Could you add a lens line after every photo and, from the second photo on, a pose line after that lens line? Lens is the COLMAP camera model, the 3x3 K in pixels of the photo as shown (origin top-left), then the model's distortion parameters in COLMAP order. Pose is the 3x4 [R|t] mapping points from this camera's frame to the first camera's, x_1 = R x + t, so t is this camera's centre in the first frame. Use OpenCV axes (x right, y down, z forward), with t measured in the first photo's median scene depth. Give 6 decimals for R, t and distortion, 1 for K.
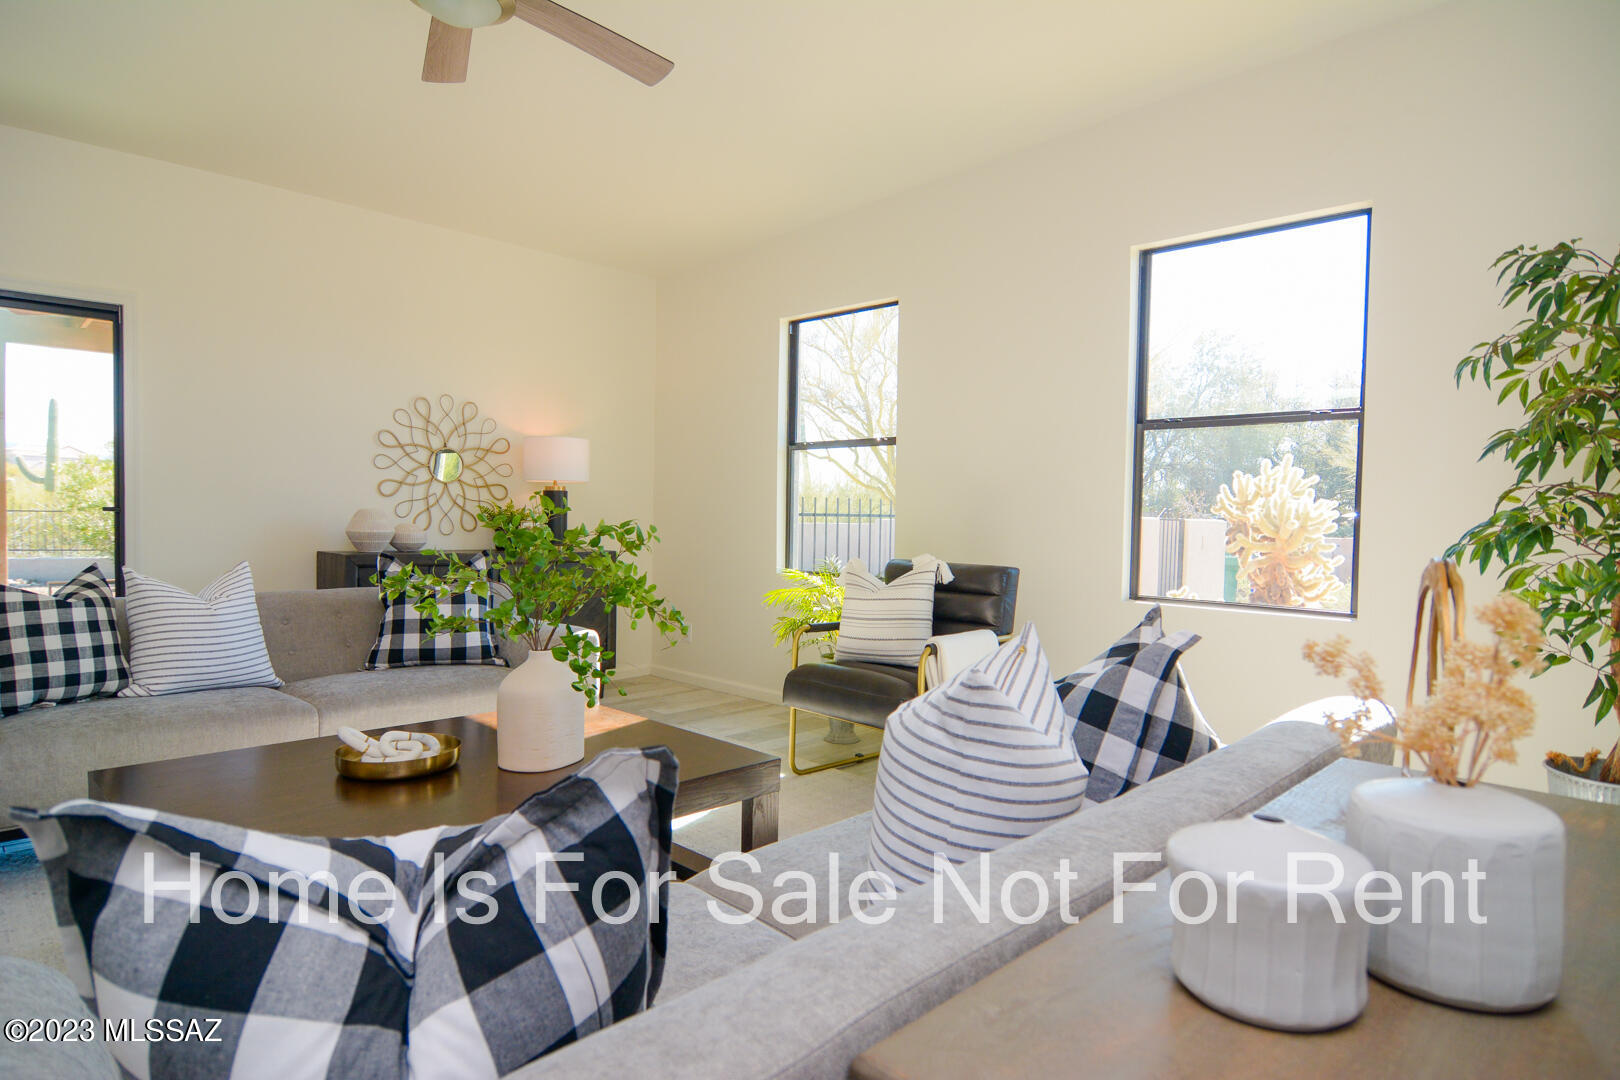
lens RADIAL K [[874.9, 0, 814.7], [0, 874.9, 544.4], [0, 0, 1]] dist [-0.011660, -0.004463]
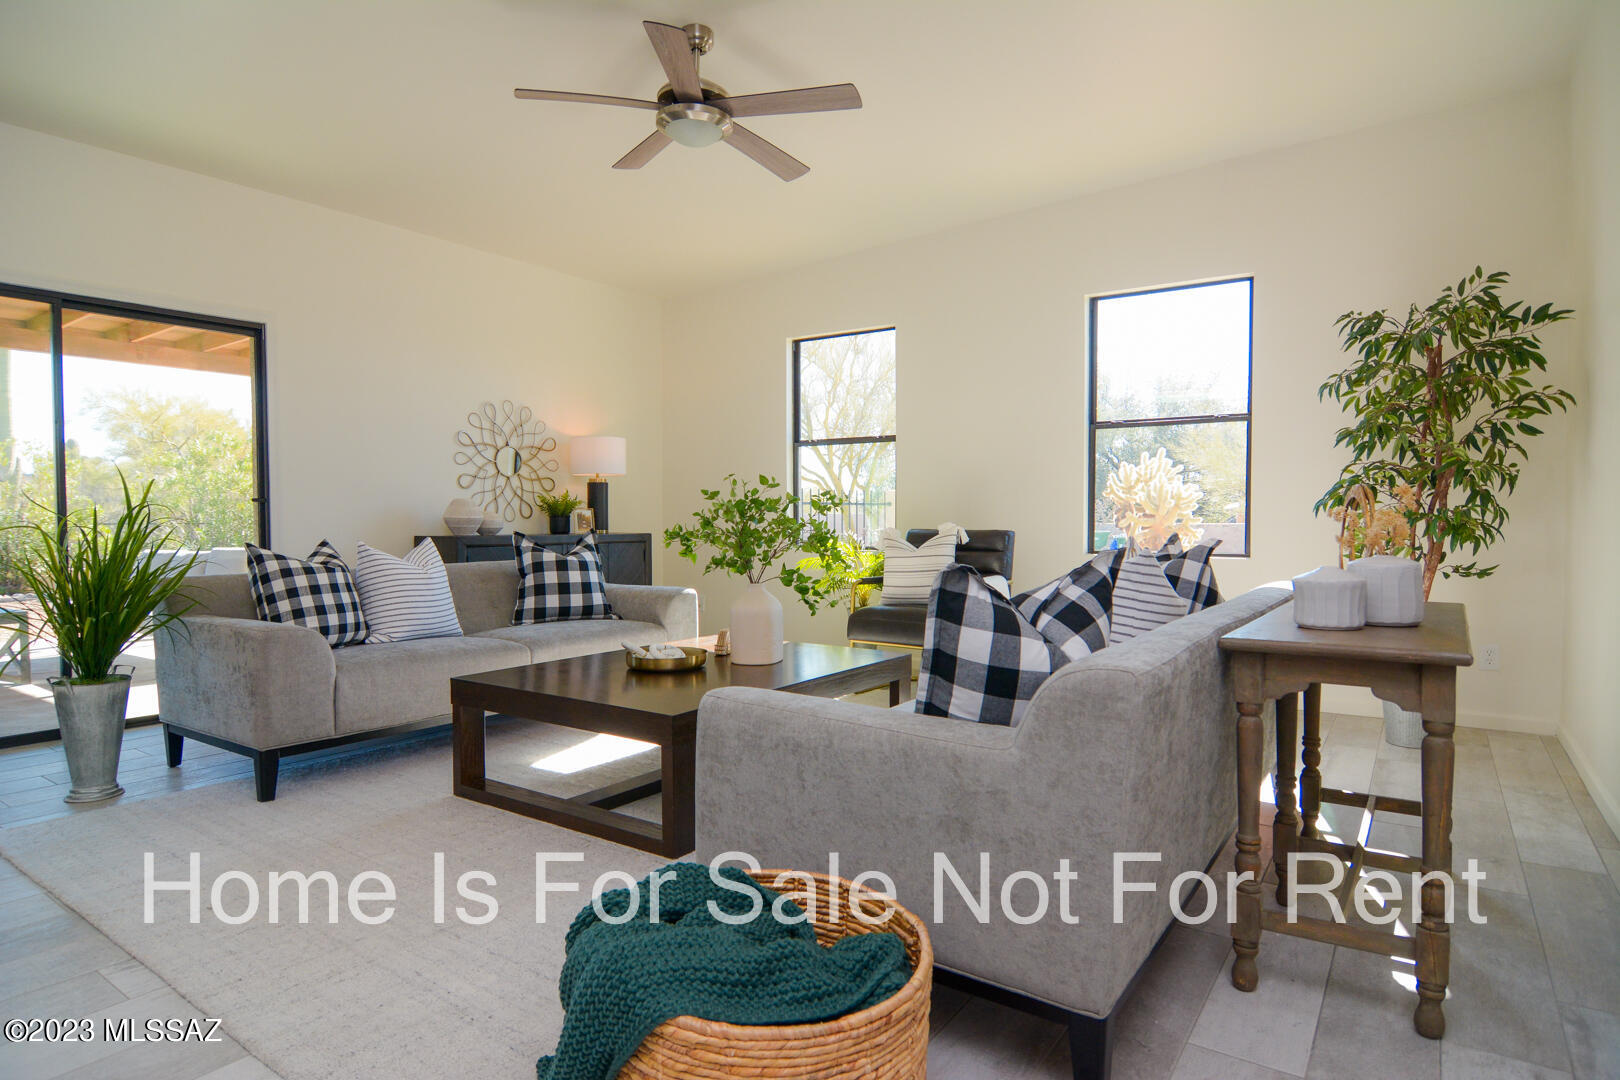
lens RADIAL K [[874.9, 0, 806.4], [0, 874.9, 541.5], [0, 0, 1]] dist [-0.011660, -0.004463]
pose [[0.986798, -0.023658, 0.160220, -0.302284], [0.024245, 0.999705, -0.001710, 0.037549], [-0.160133, 0.005572, 0.987080, -0.285151]]
